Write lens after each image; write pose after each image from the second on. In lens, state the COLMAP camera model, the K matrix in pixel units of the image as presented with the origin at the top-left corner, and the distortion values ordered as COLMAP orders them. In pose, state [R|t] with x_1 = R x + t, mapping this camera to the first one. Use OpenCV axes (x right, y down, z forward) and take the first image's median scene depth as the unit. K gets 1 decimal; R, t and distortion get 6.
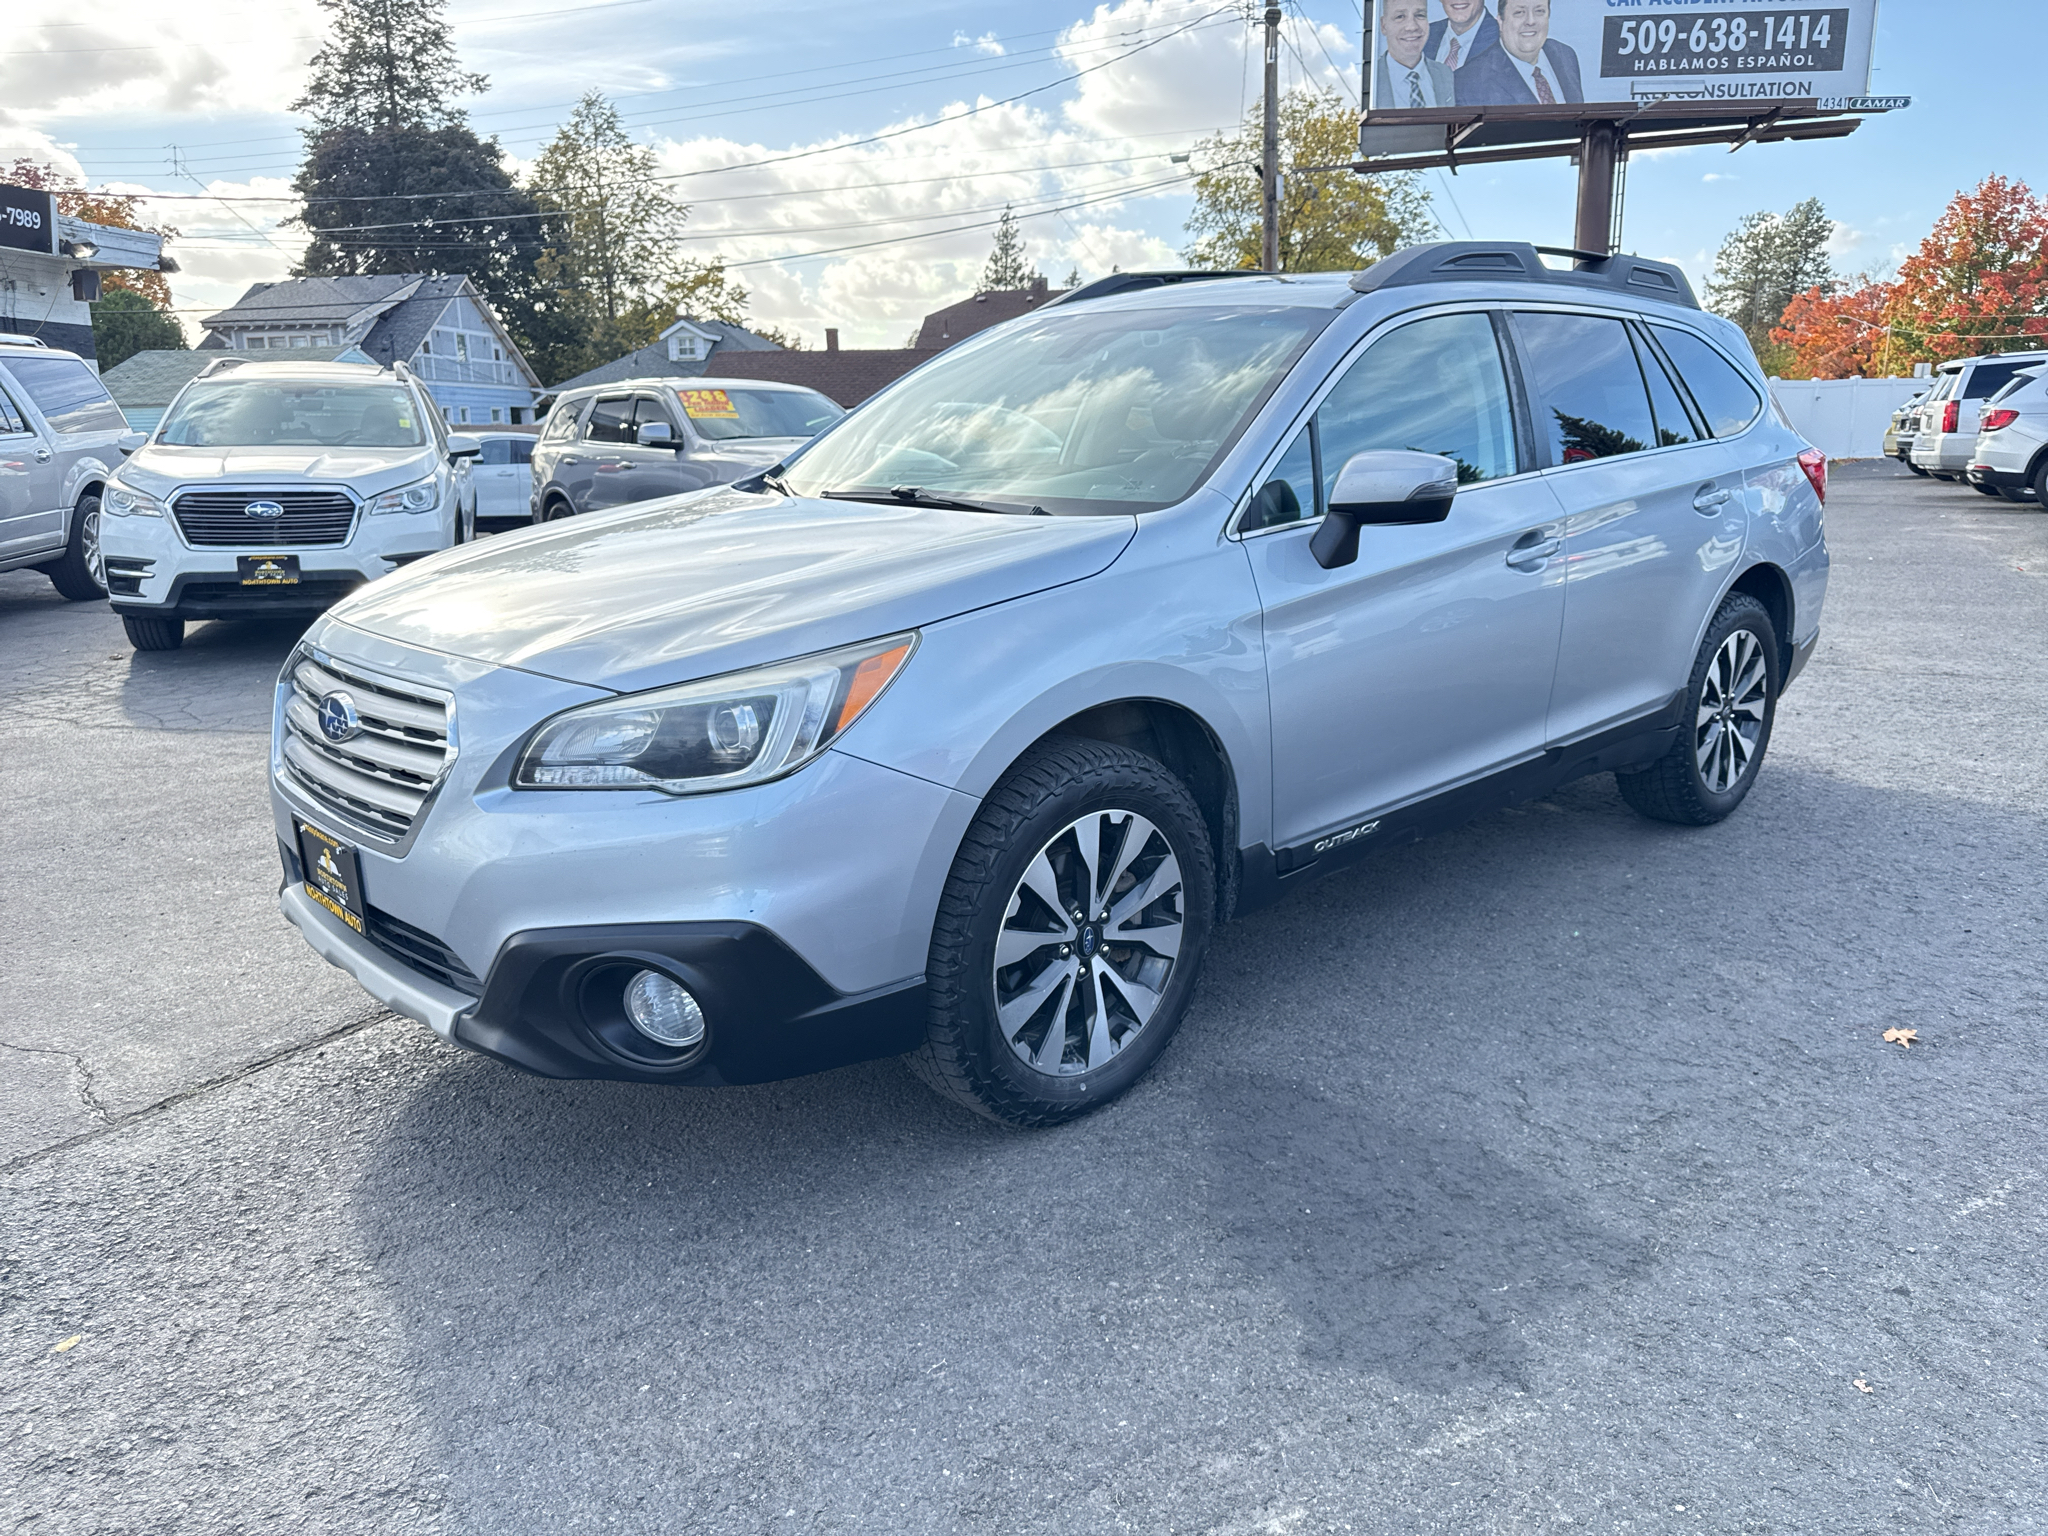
lens RADIAL K [[1459.4, 0, 1024.5], [0, 1459.4, 769.3], [0, 0, 1]] dist [0.009699, -0.001486]
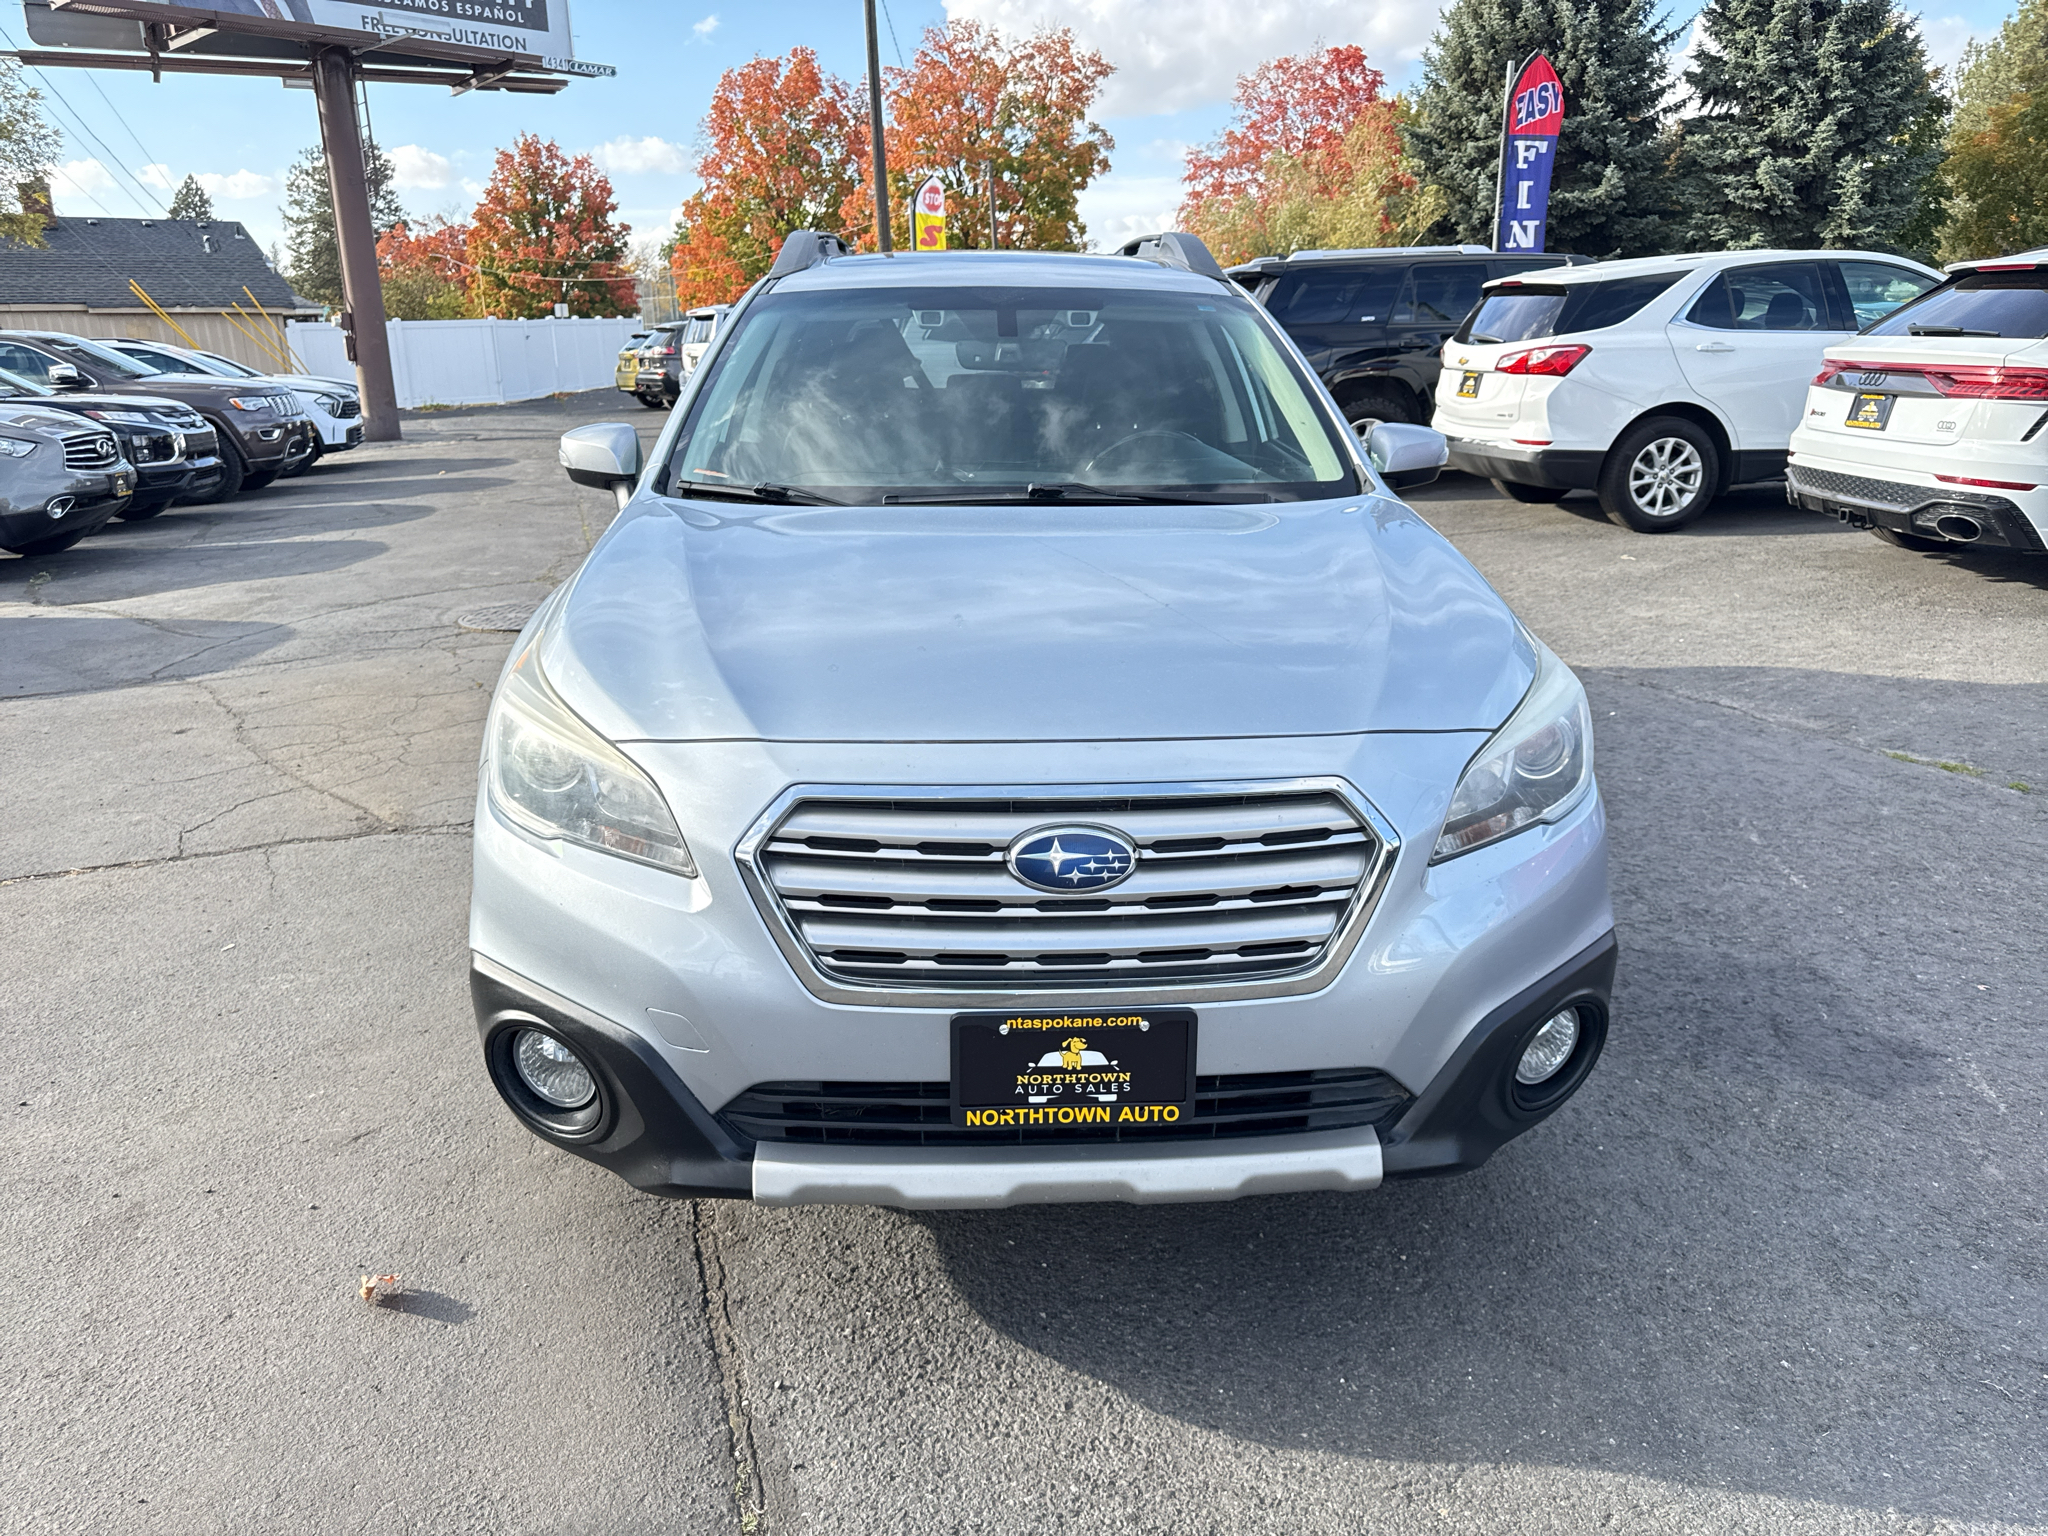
lens RADIAL K [[1477.0, 0, 1021.7], [0, 1477.0, 737.5], [0, 0, 1]] dist [-0.002432, 0.003660]
pose [[0.635483, -0.200647, 0.745589, -0.128373], [0.185478, 0.977039, 0.104846, -0.022087], [-0.749507, 0.071662, 0.658107, 0.067642]]
